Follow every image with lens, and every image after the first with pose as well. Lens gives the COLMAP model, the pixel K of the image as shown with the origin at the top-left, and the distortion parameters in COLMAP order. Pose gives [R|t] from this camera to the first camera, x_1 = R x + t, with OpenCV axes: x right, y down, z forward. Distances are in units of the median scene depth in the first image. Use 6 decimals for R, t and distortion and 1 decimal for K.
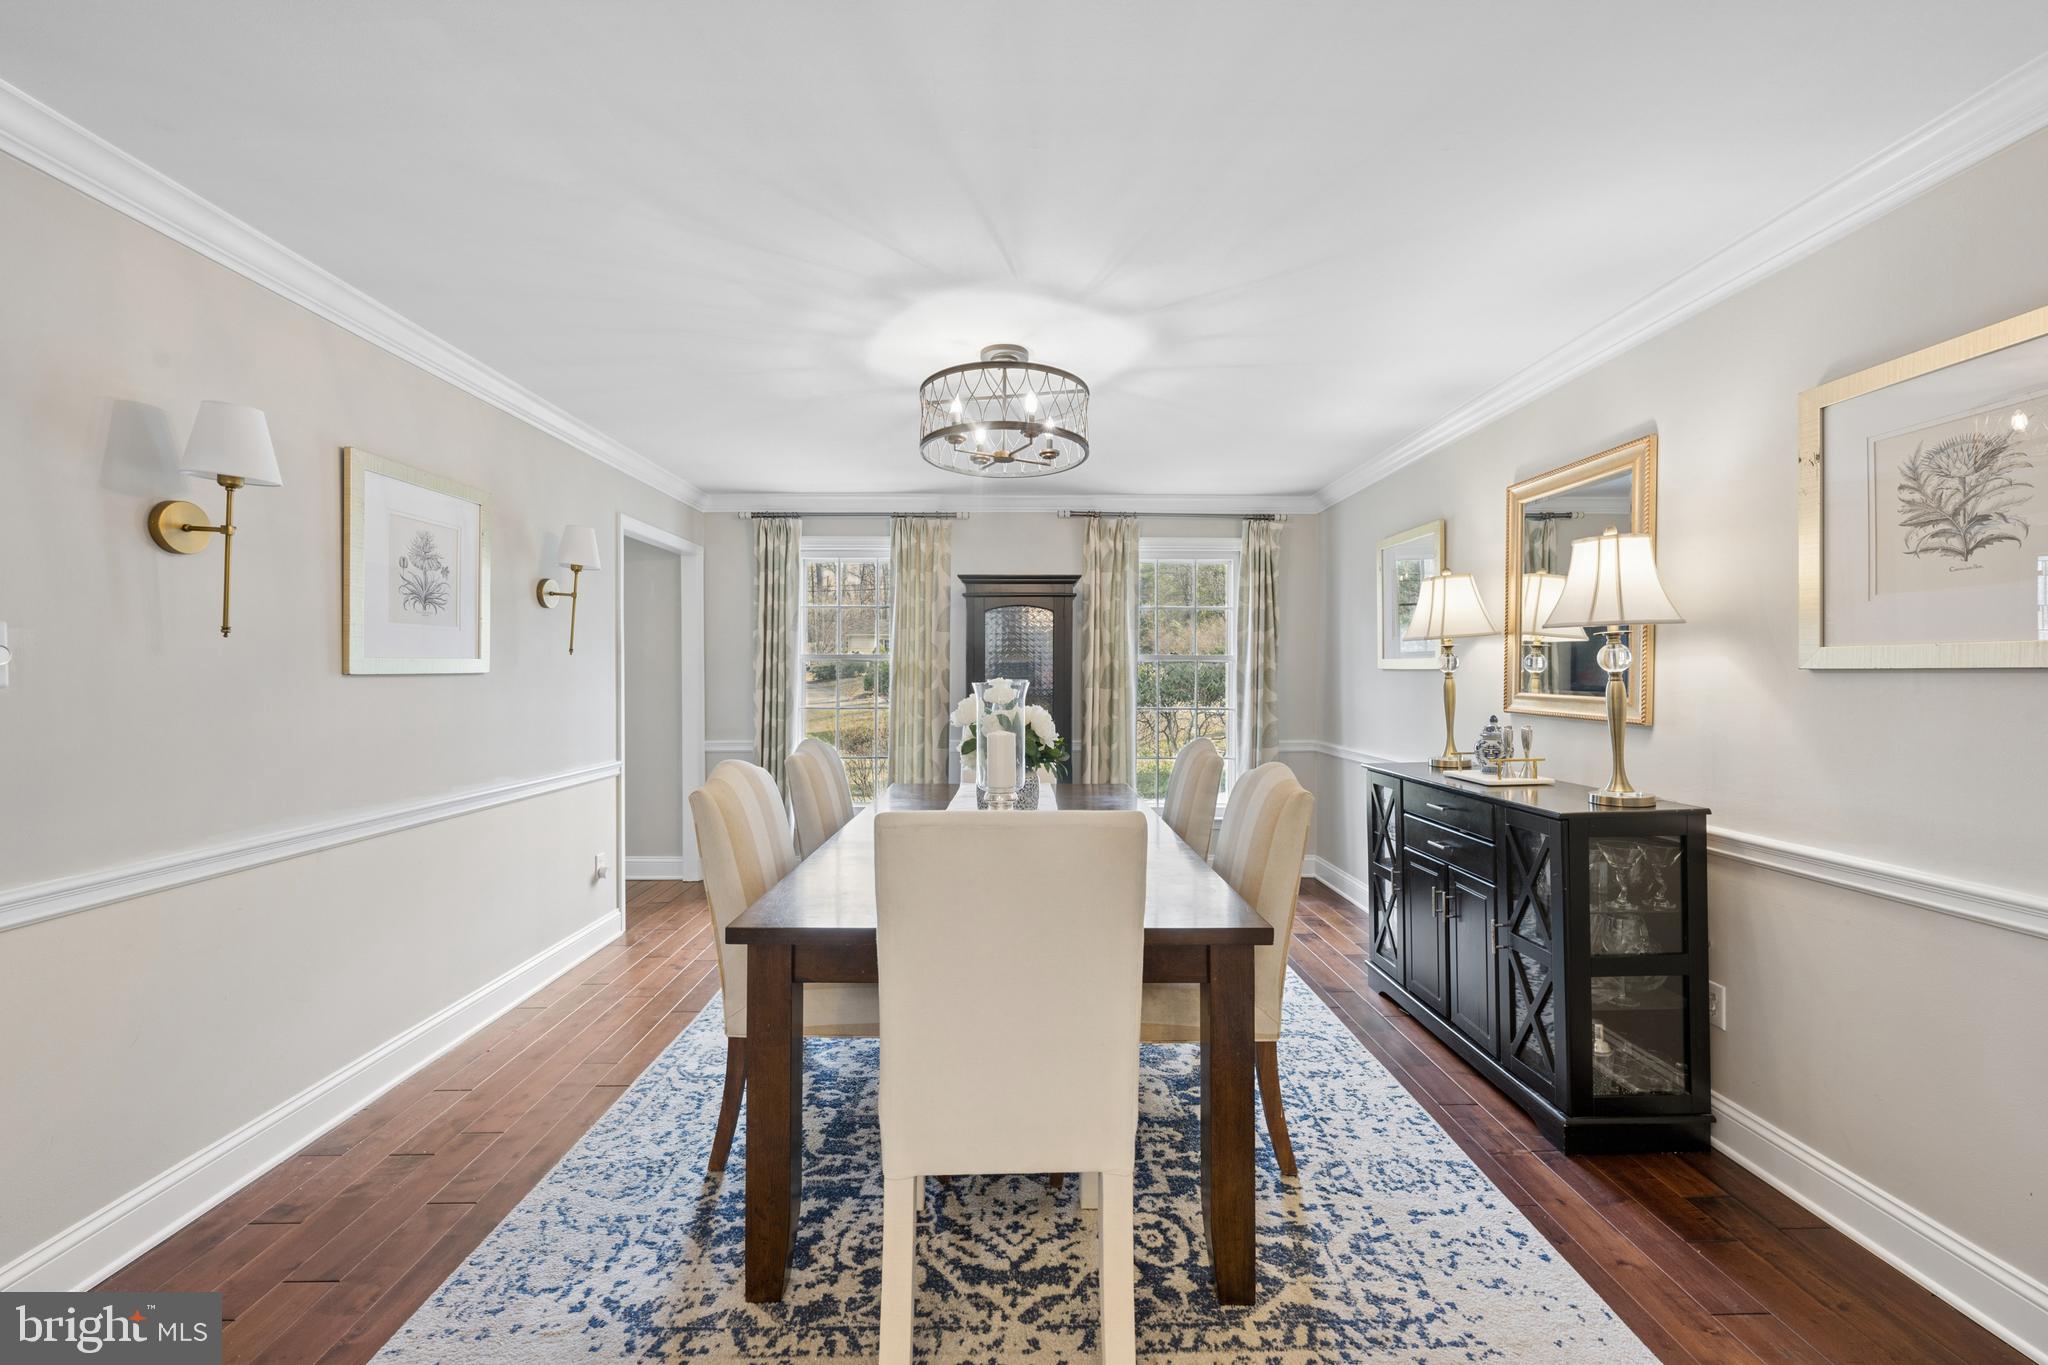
lens RADIAL K [[818.6, 0, 1021.6], [0, 818.6, 675.6], [0, 0, 1]] dist [-0.000030, -0.000140]
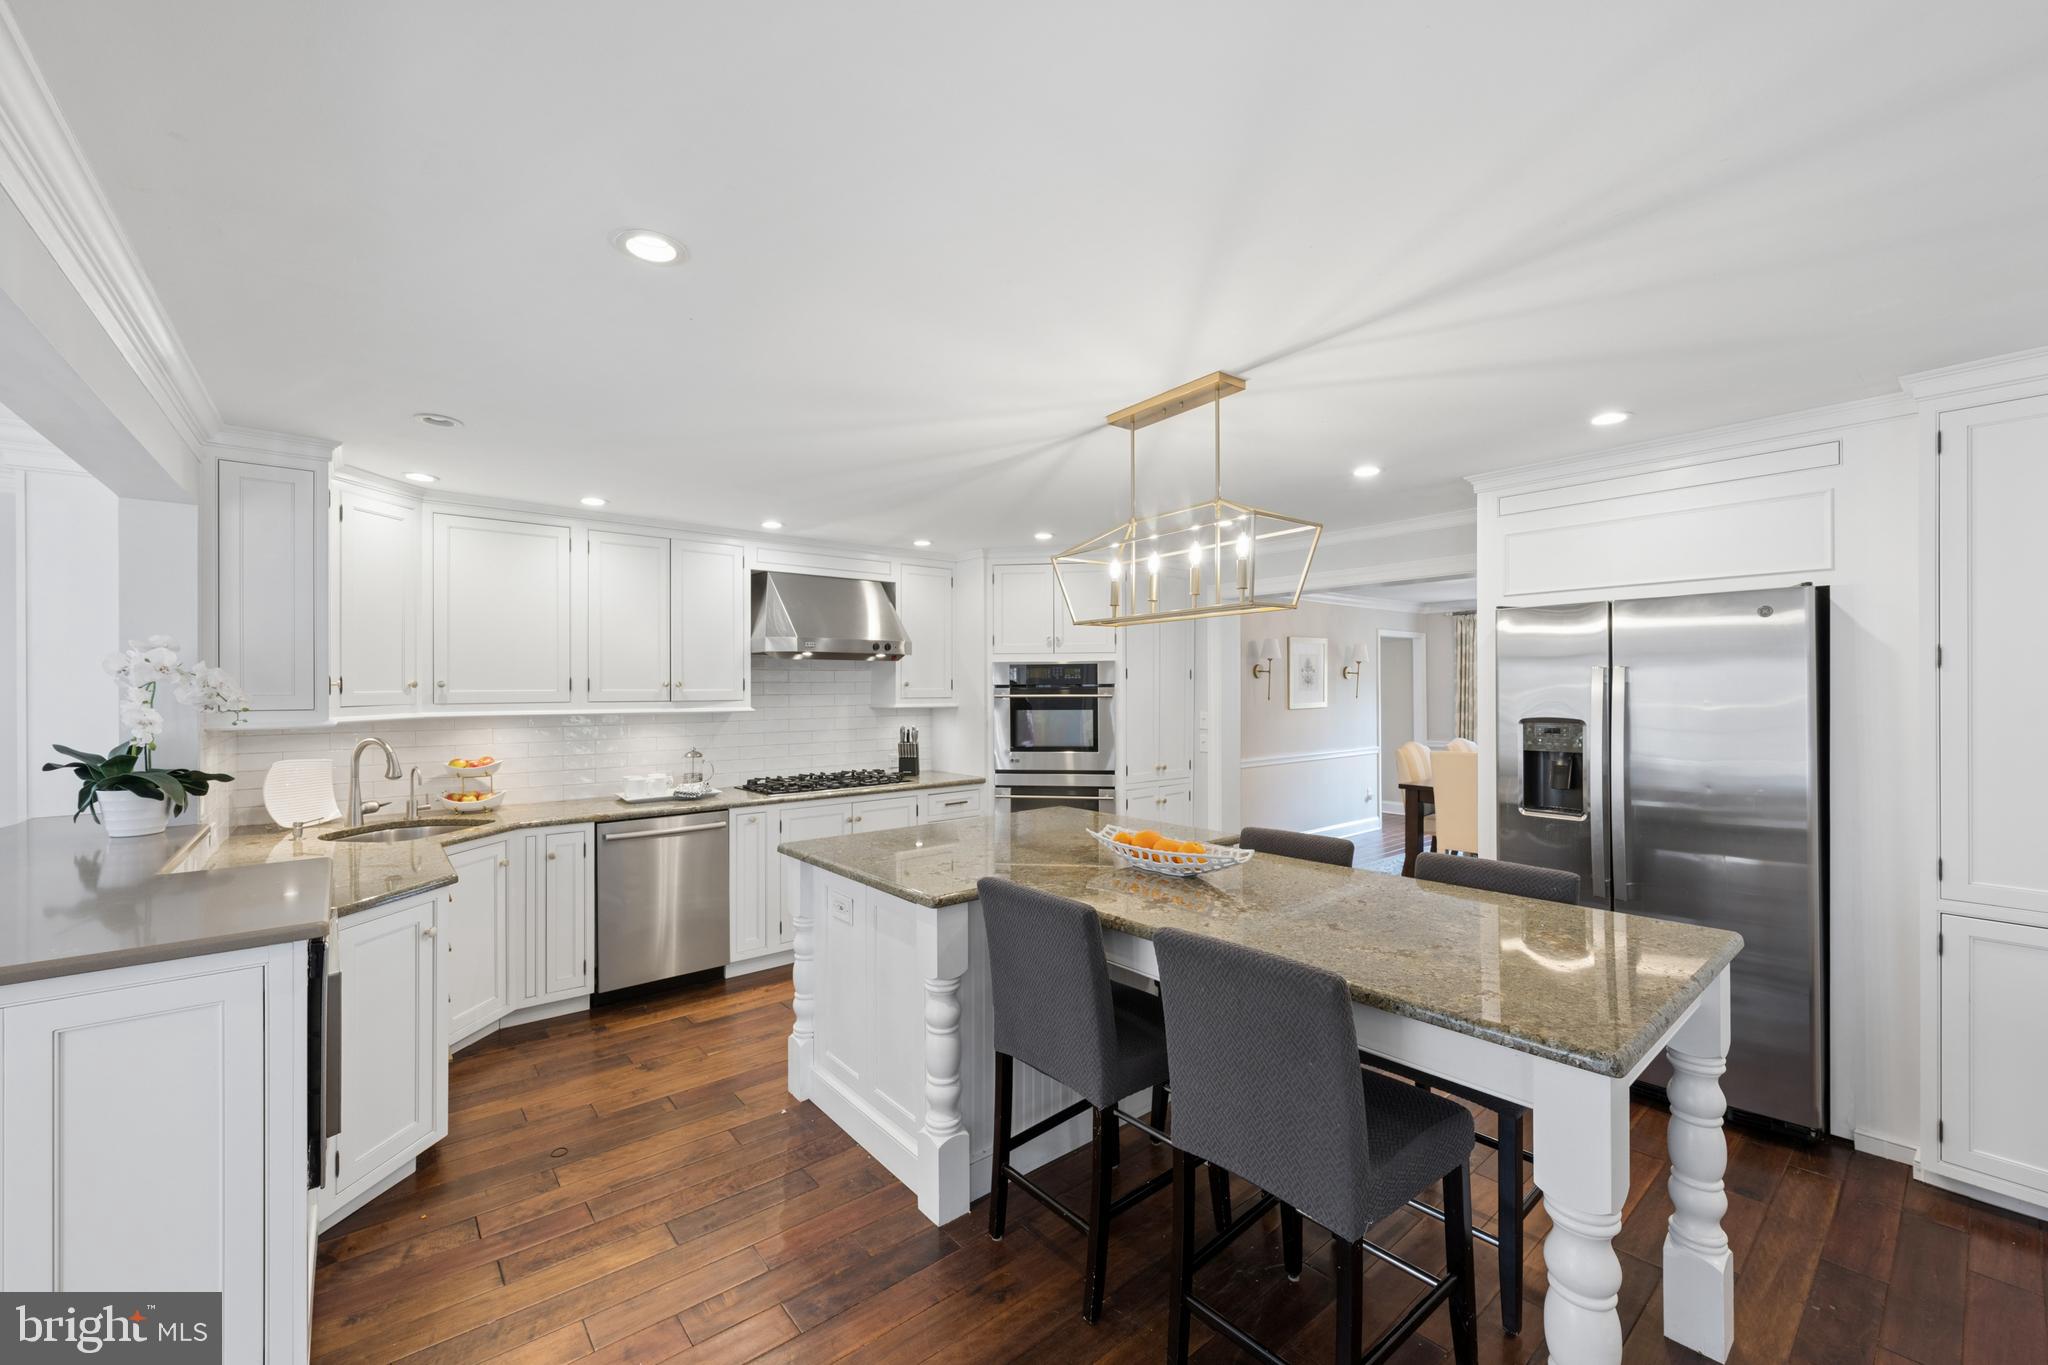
lens RADIAL K [[807.3, 0, 1024.1], [0, 807.3, 687.6], [0, 0, 1]] dist [-0.002180, 0.000526]
pose [[0.629671, -0.004253, -0.776850, 0.679478], [0.004917, 0.999987, -0.001489, -0.060941], [0.776846, -0.002882, 0.629684, -1.258179]]
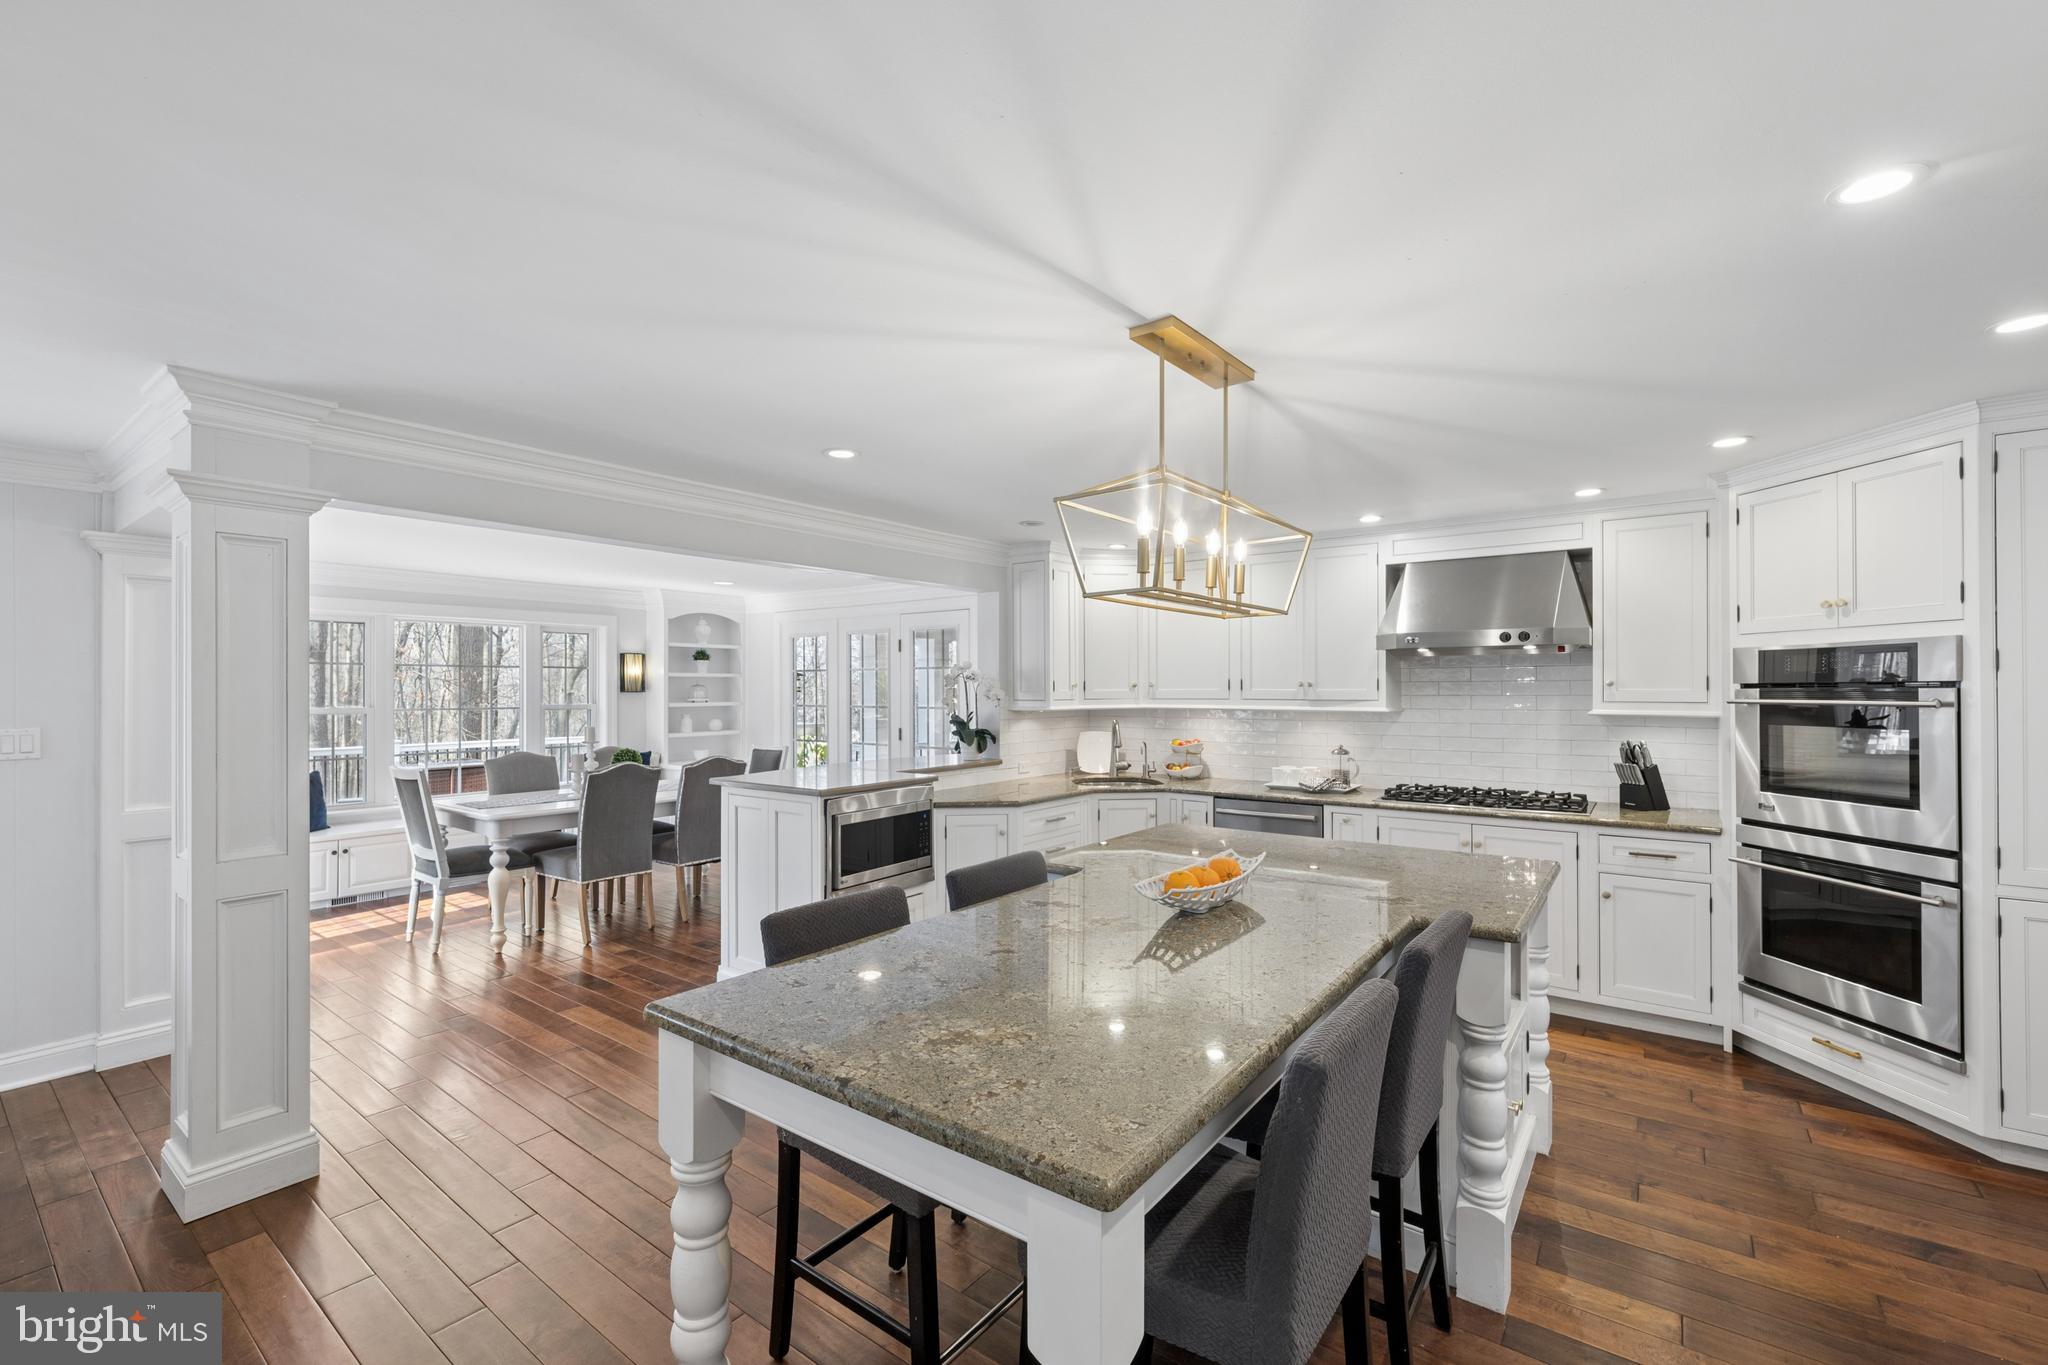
lens RADIAL K [[866.2, 0, 1022.1], [0, 866.2, 685.2], [0, 0, 1]] dist [-0.001844, 0.000014]
pose [[-0.612703, -0.005034, -0.790298, 0.809670], [0.000050, 0.999979, -0.006408, -0.059863], [0.790314, -0.003966, -0.612690, -0.361677]]
